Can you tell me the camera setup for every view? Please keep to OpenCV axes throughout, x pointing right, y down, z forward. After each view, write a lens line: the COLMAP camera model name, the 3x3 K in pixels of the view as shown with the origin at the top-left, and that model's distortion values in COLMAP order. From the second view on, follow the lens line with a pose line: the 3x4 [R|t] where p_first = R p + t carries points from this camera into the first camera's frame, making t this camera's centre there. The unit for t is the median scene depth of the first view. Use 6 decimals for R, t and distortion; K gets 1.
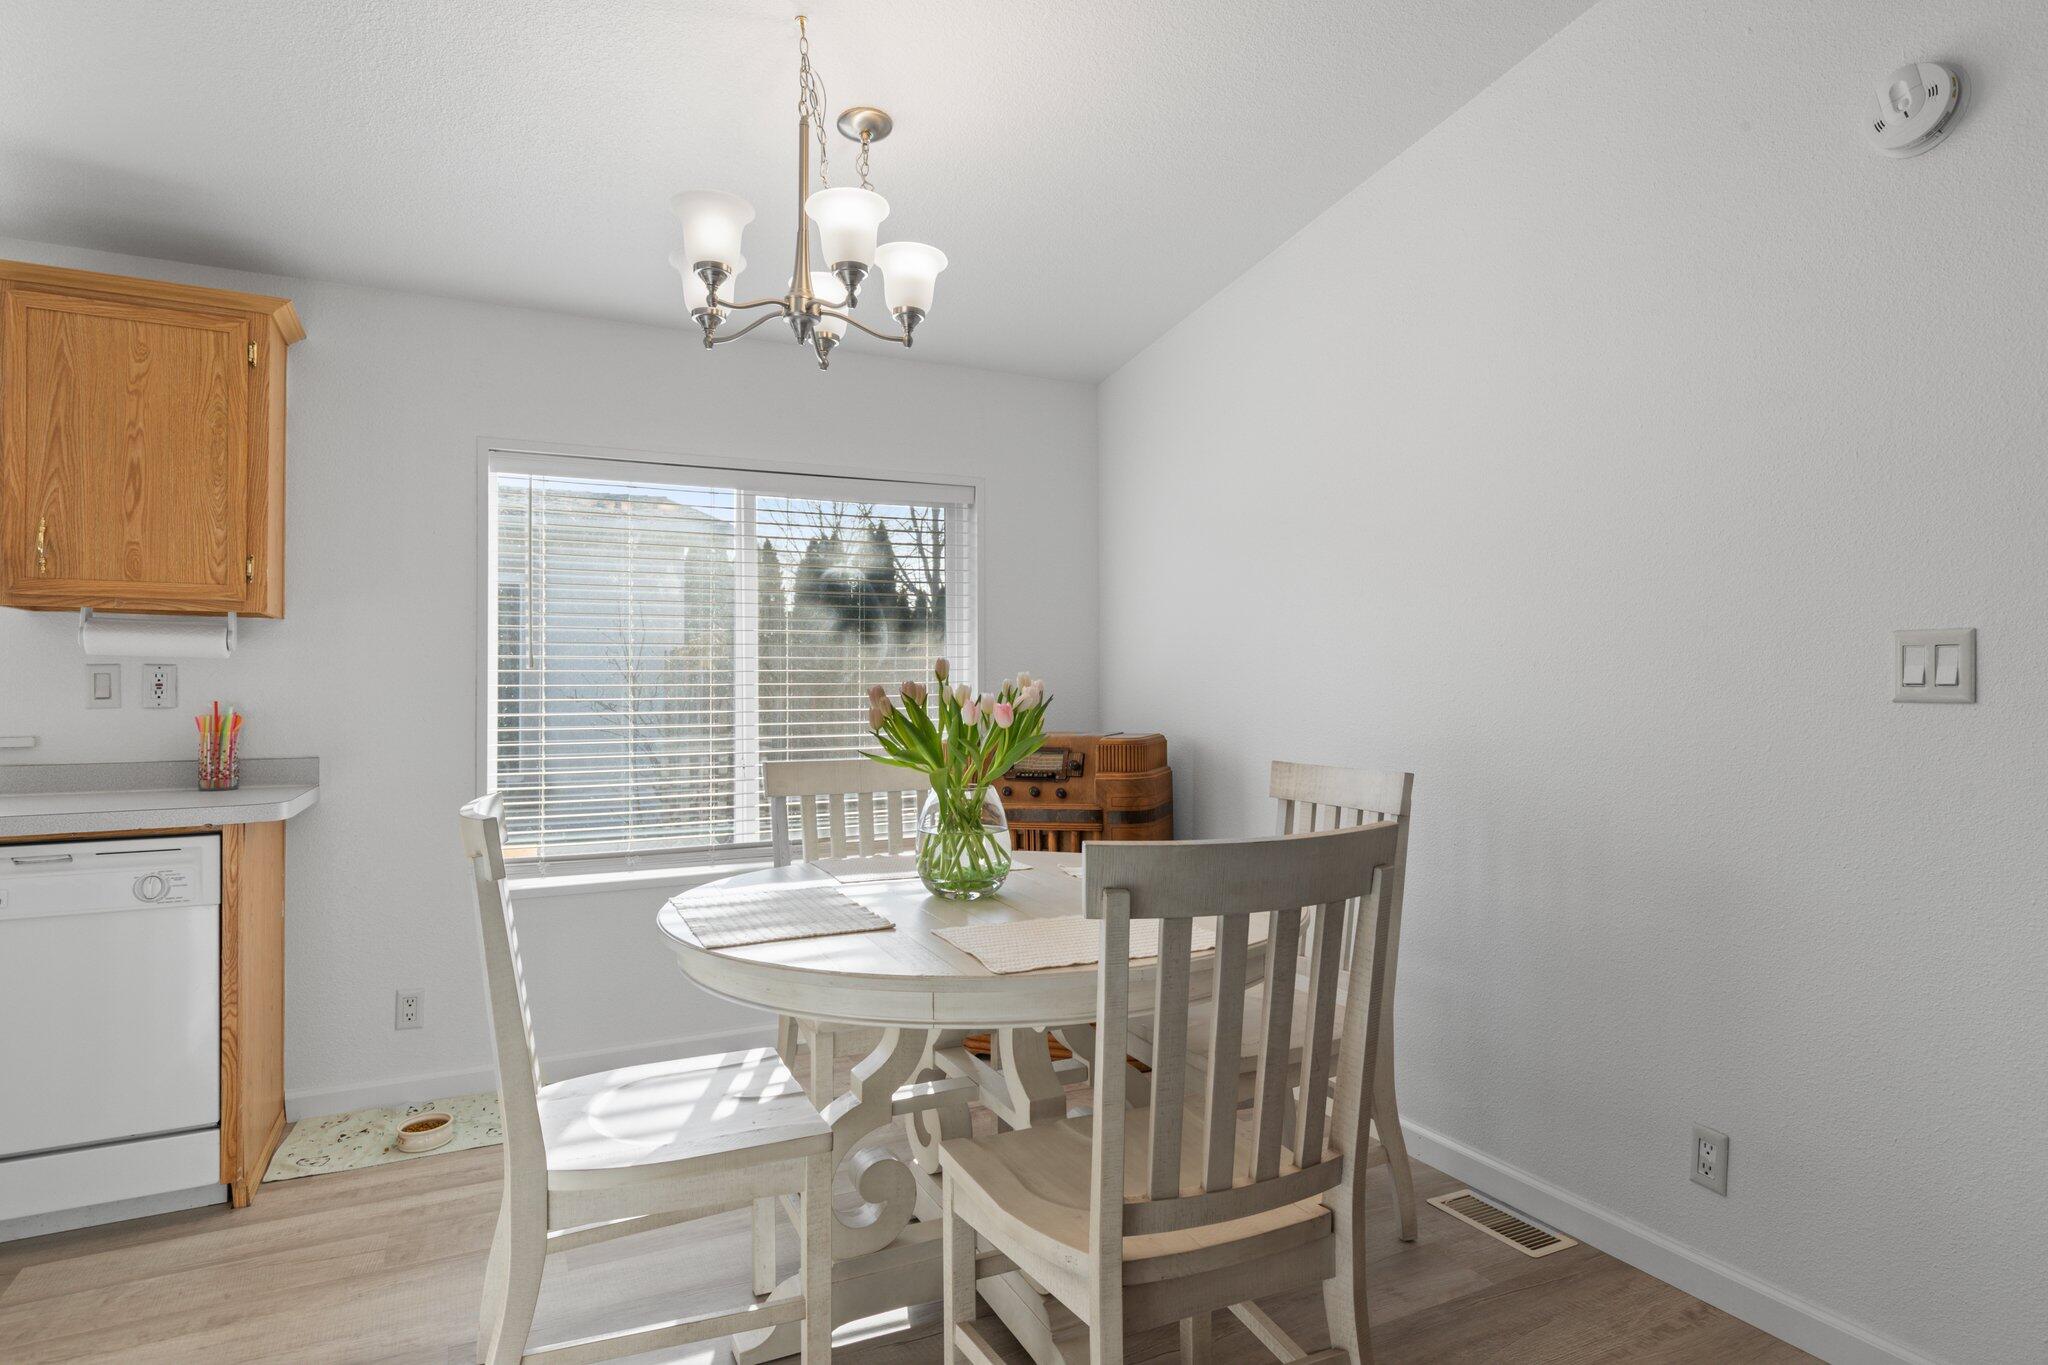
lens RADIAL K [[1122.1, 0, 1027.6], [0, 1122.1, 687.1], [0, 0, 1]] dist [0.001349, 0.000970]
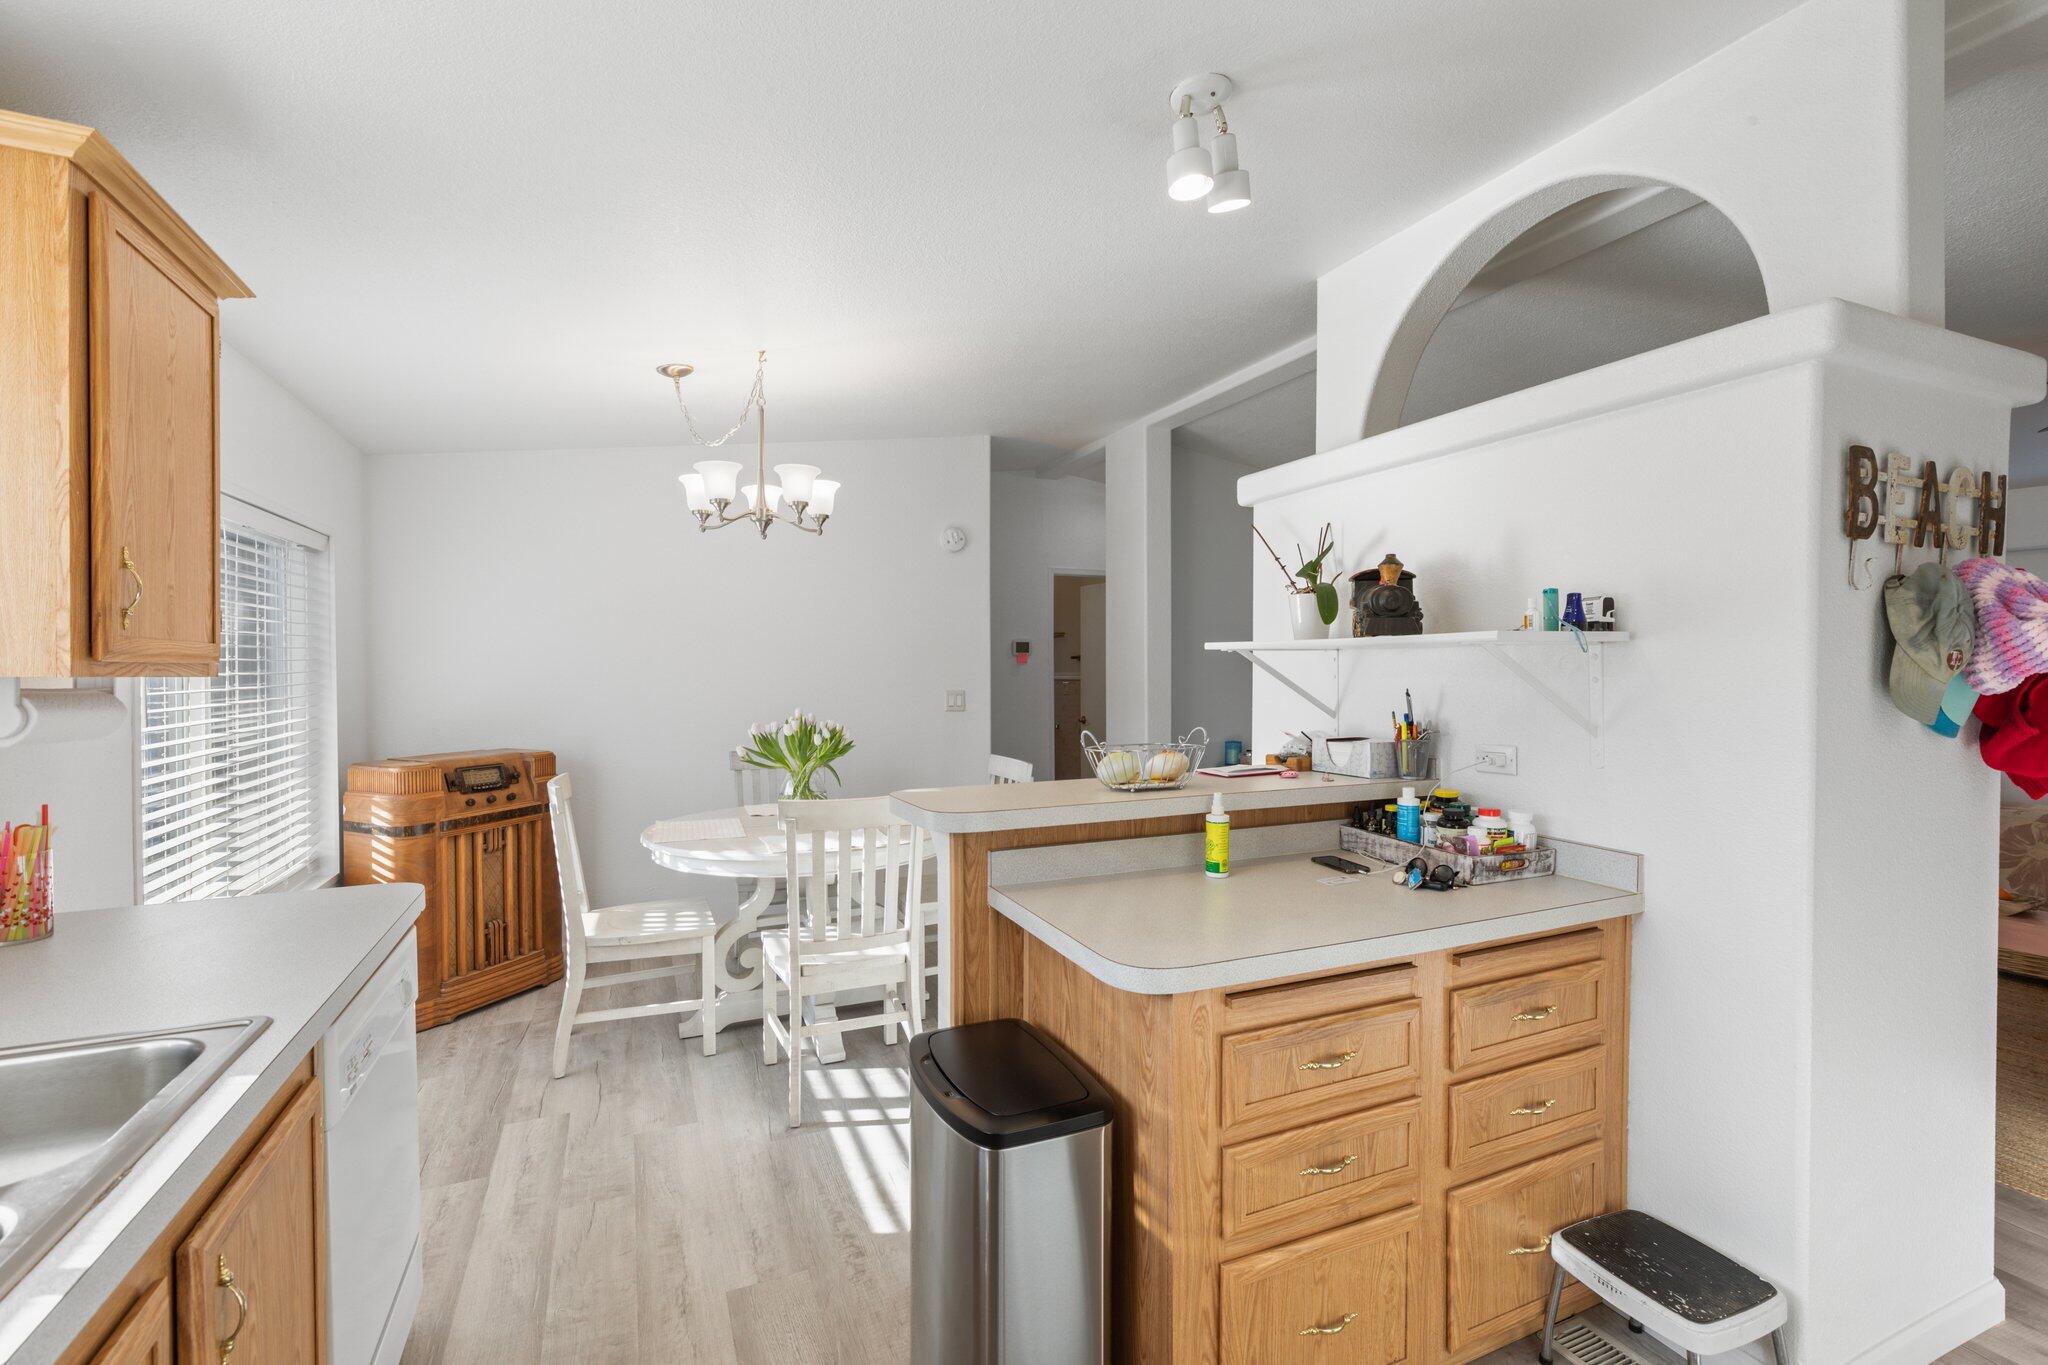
lens RADIAL K [[919.3, 0, 1044.6], [0, 919.3, 682.4], [0, 0, 1]] dist [0.004973, 0.000296]
pose [[0.039124, -0.010253, 0.999182, -1.049977], [-0.000213, 0.999947, 0.010269, -0.054801], [-0.999234, -0.000615, 0.039120, 0.314763]]
